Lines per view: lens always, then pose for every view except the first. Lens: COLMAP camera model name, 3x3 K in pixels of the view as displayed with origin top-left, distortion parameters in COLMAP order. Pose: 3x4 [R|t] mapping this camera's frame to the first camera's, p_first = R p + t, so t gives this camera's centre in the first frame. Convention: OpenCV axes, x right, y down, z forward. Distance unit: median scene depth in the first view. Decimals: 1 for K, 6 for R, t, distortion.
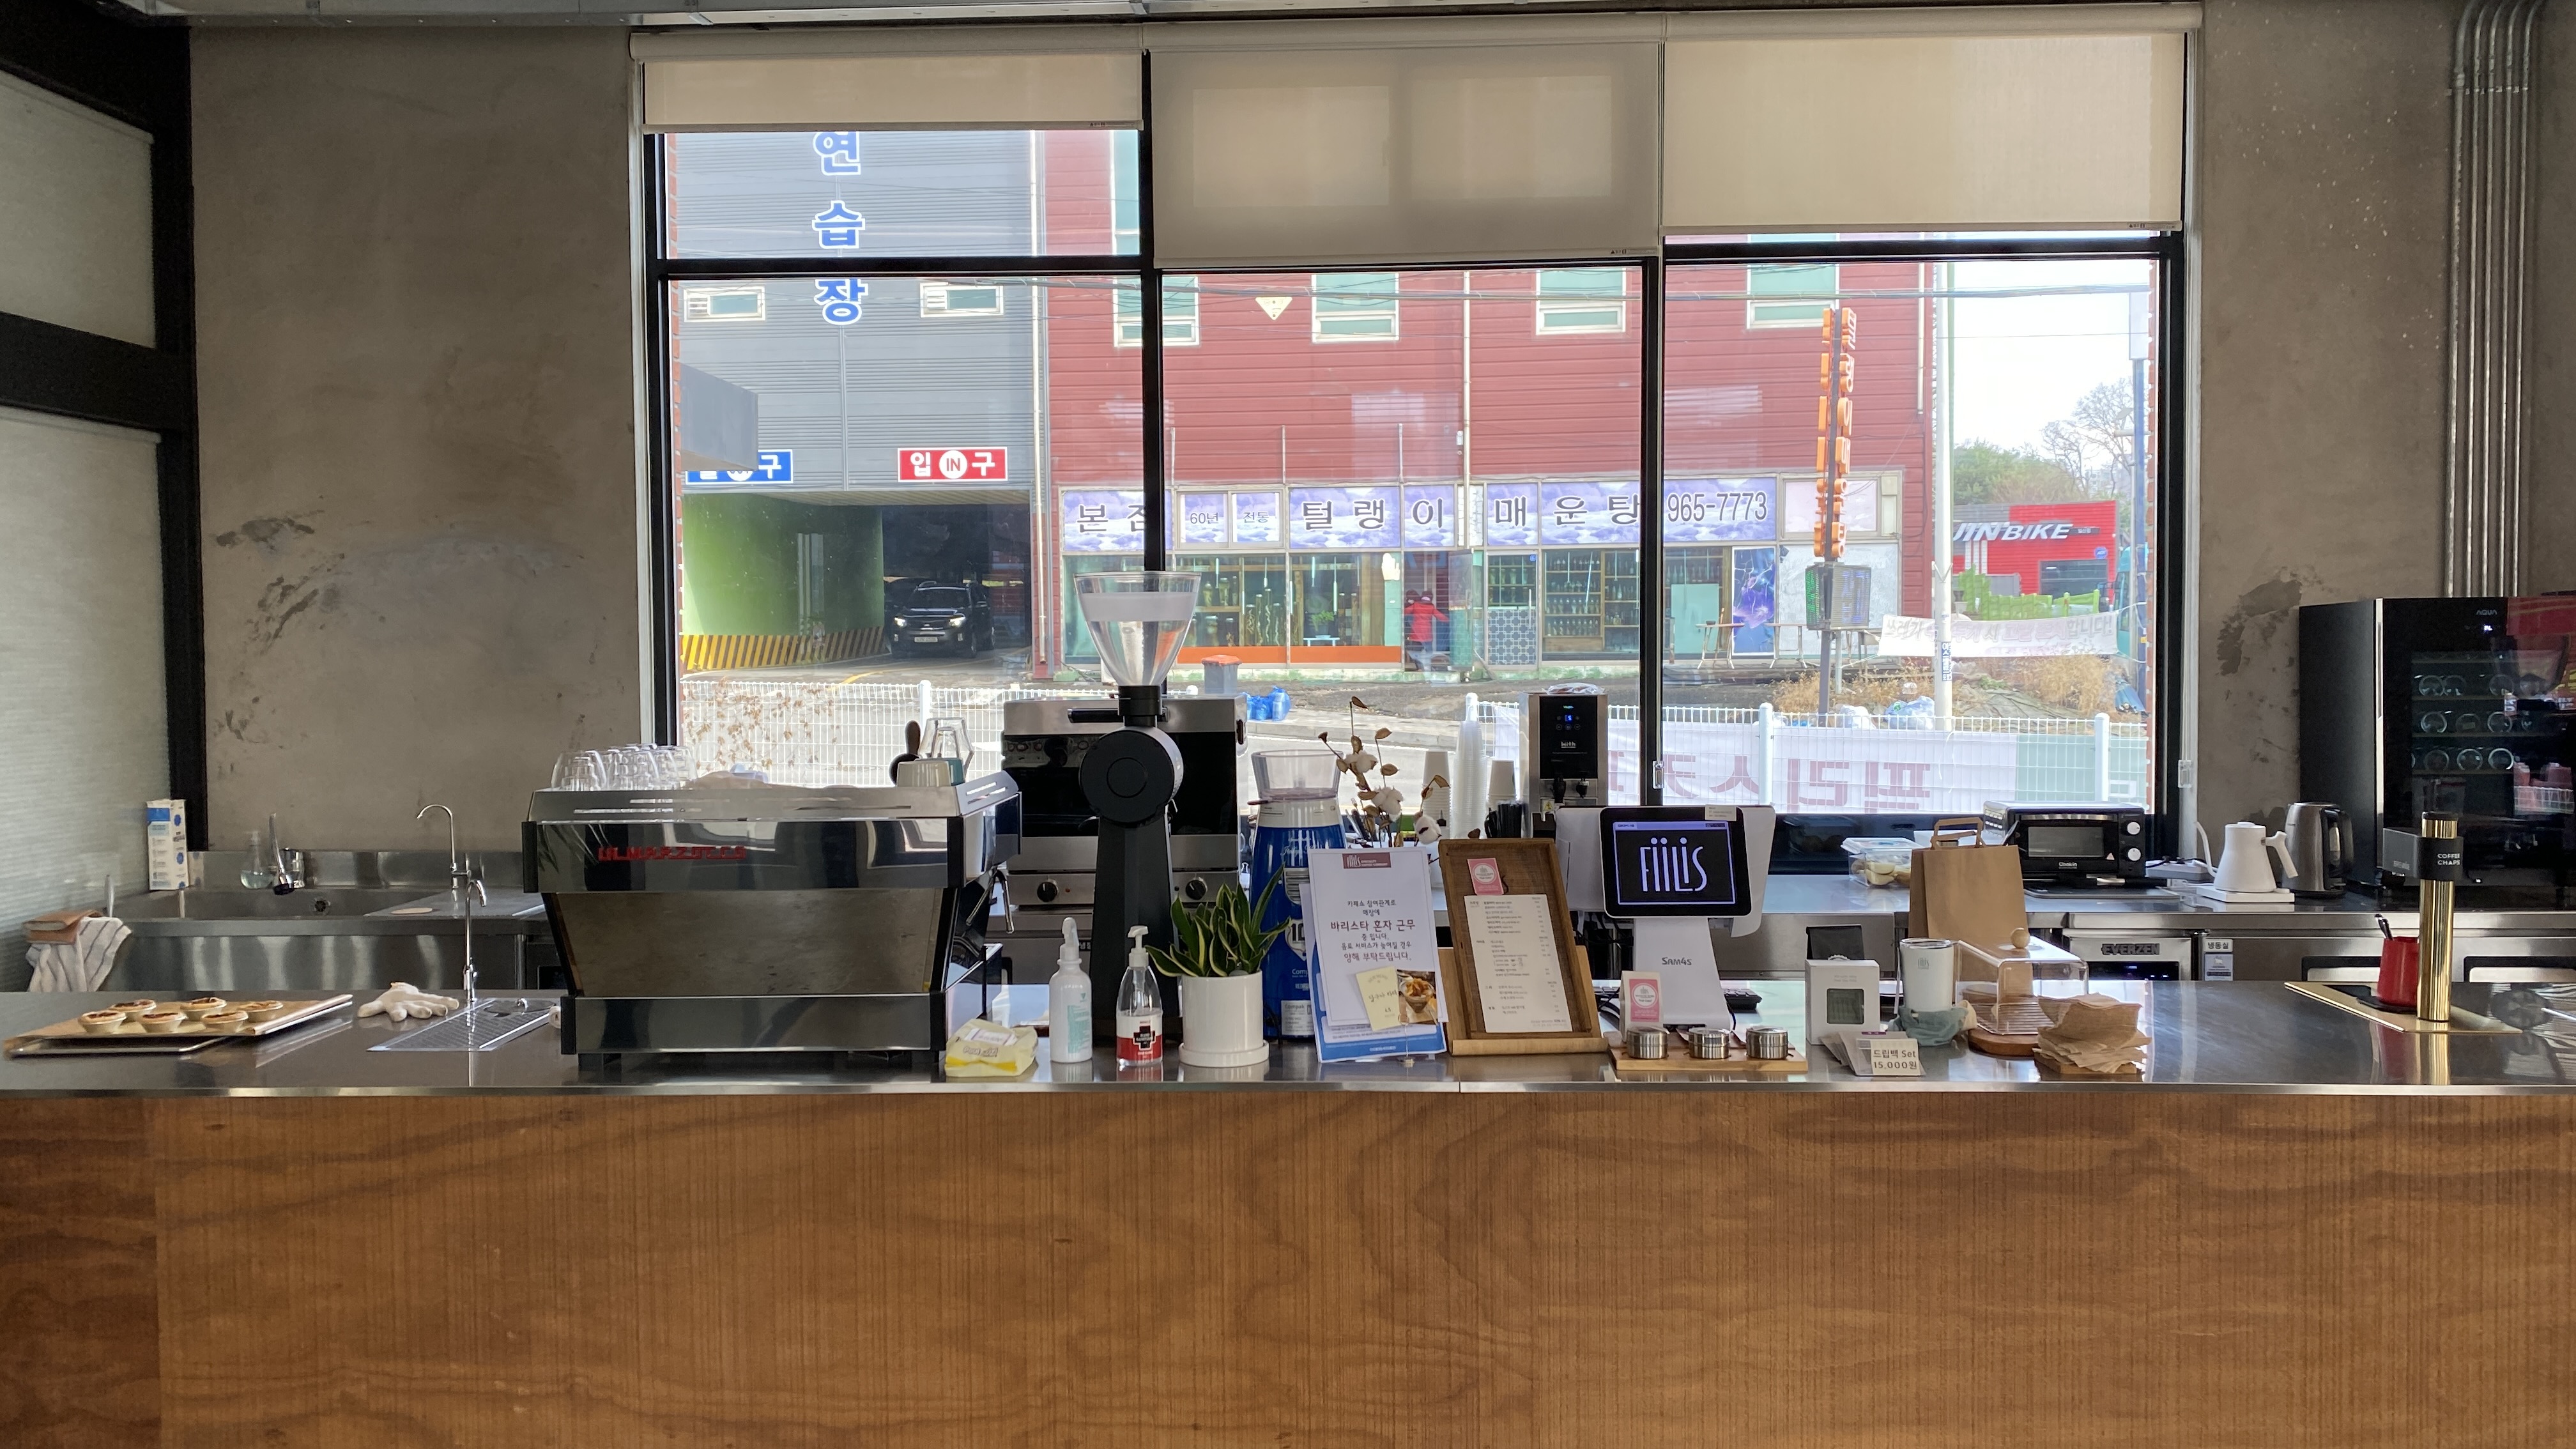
lens RADIAL K [[2011.0, 0, 1288.0], [0, 2011.0, 724.5], [0, 0, 1]] dist [0.161103, -0.205869]
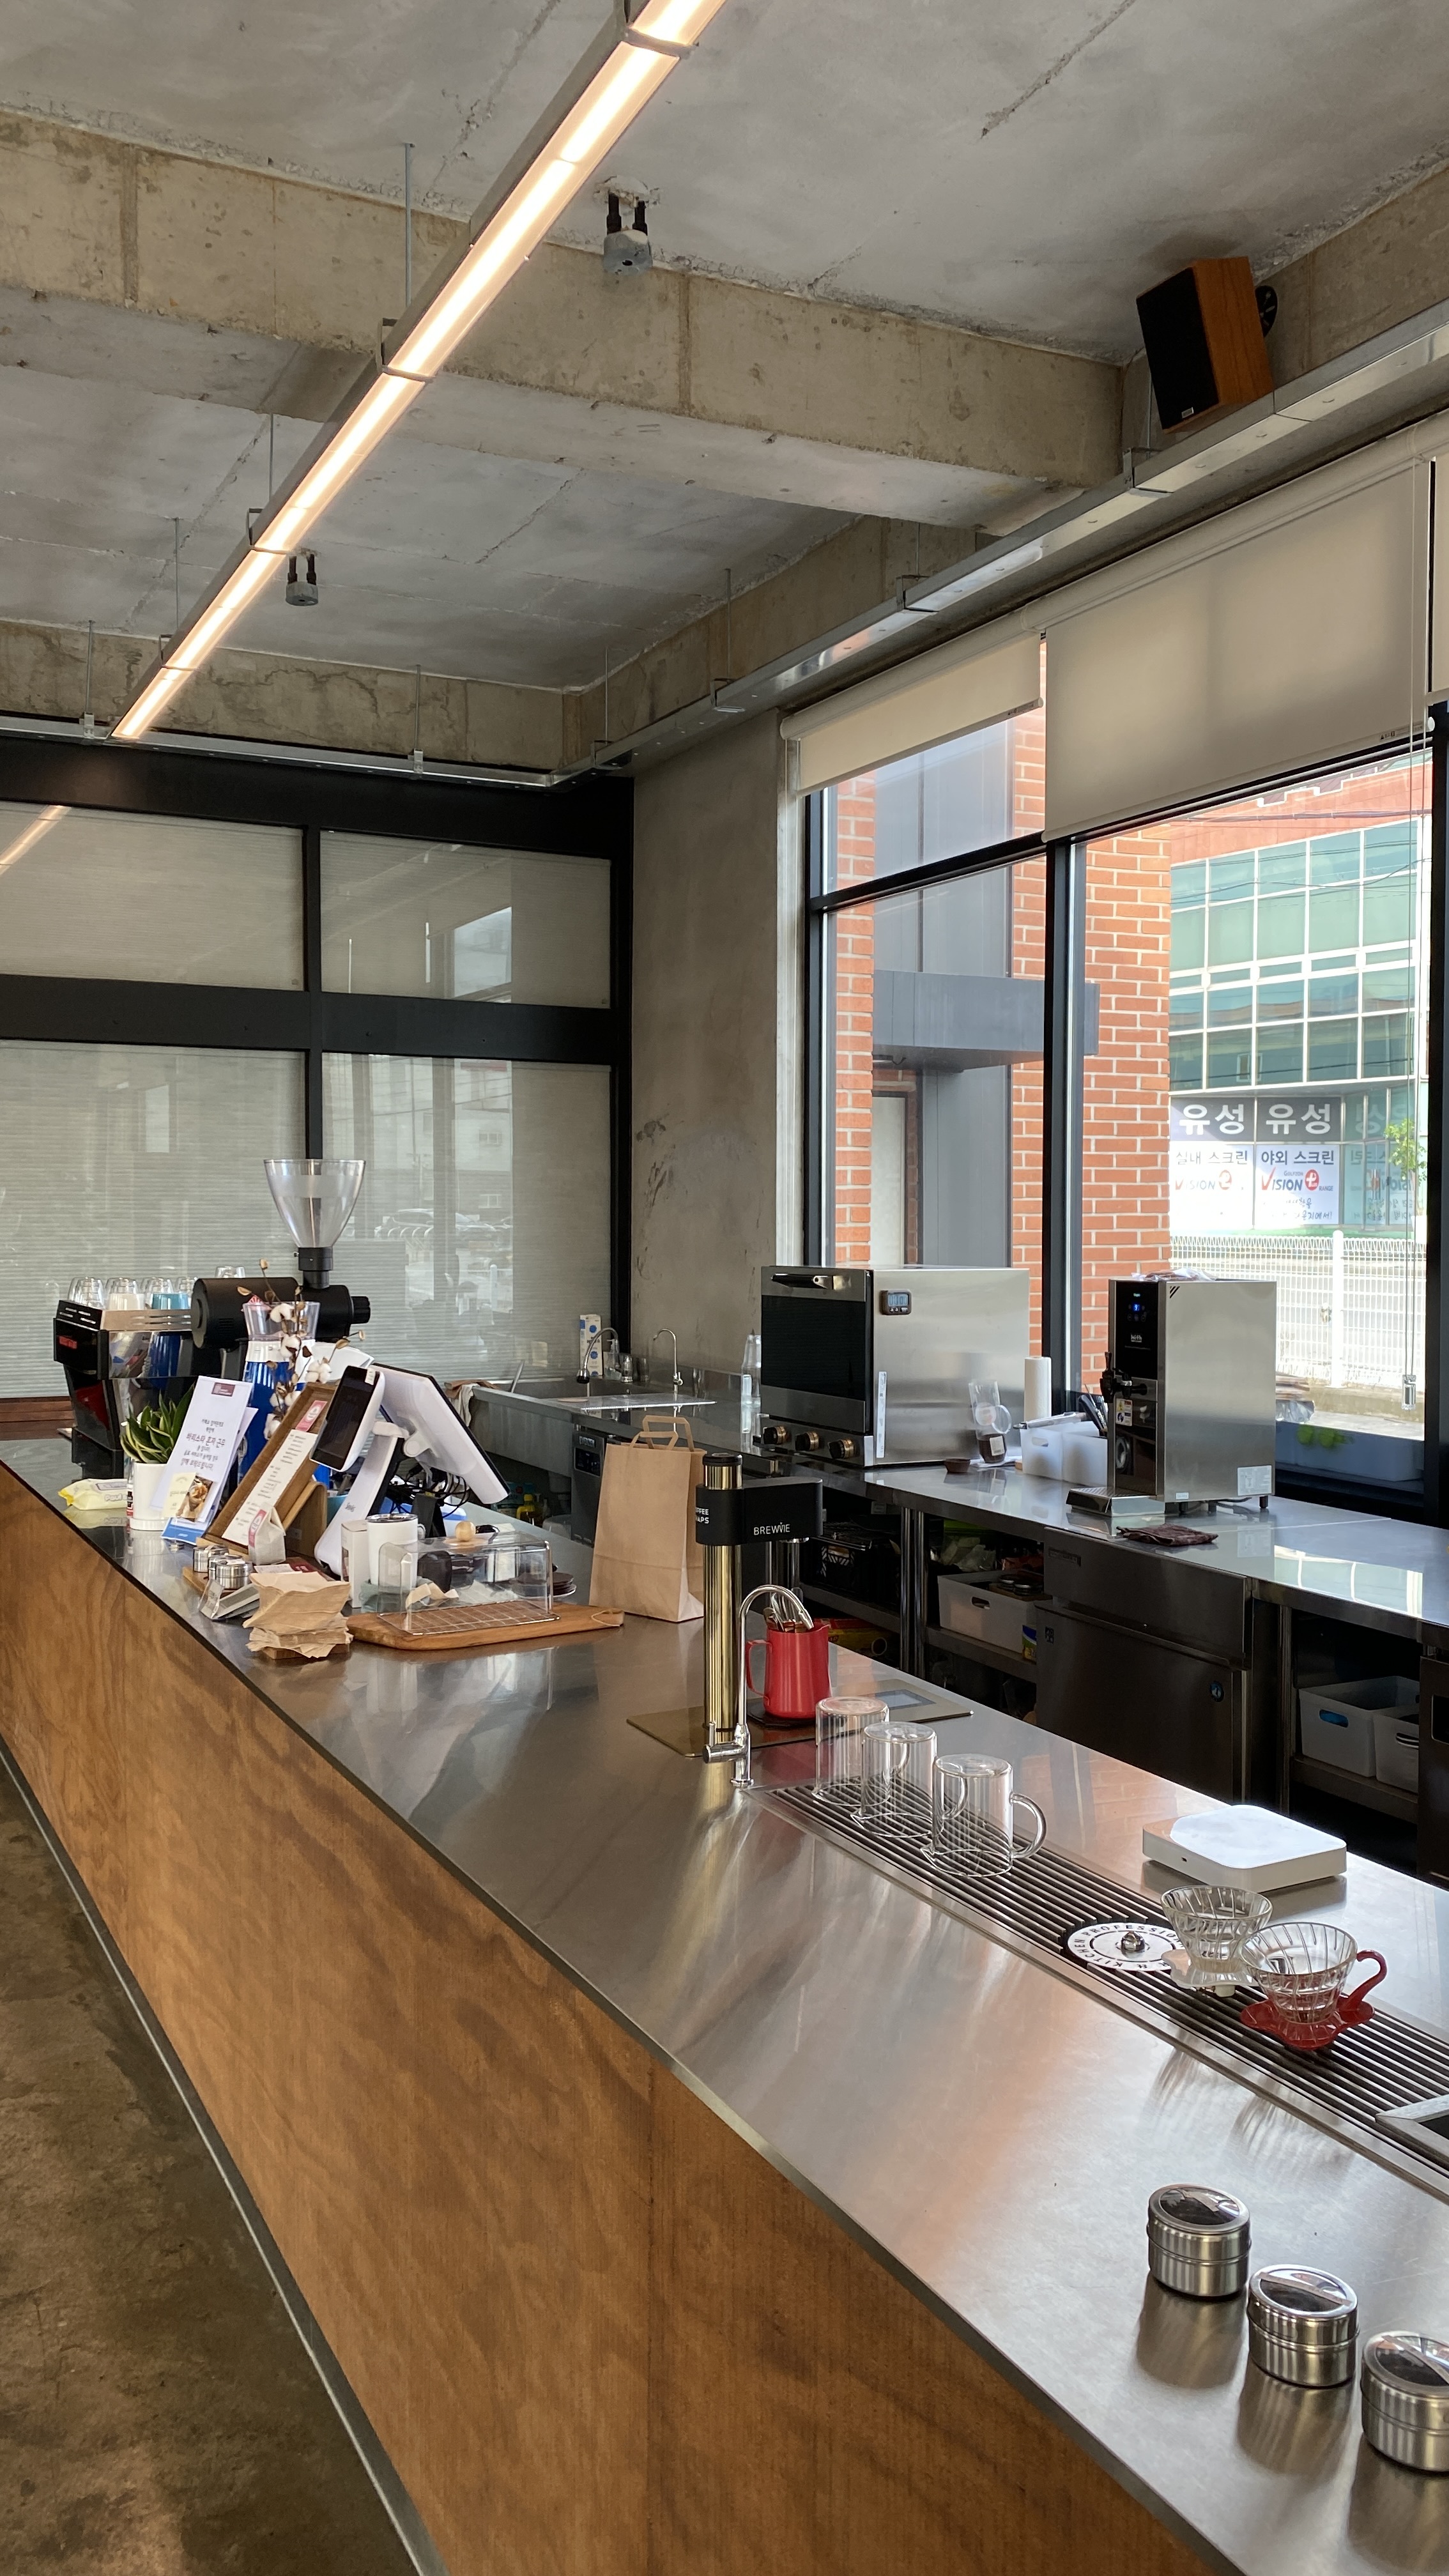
lens RADIAL K [[2011.0, 0, 724.5], [0, 2011.0, 1288.0], [0, 0, 1]] dist [0.161103, -0.205869]
pose [[0.477053, 0.046329, -0.877652, 0.754918], [-0.048403, 0.998479, 0.026397, -0.025114], [0.877540, 0.029889, 0.478570, 0.391199]]
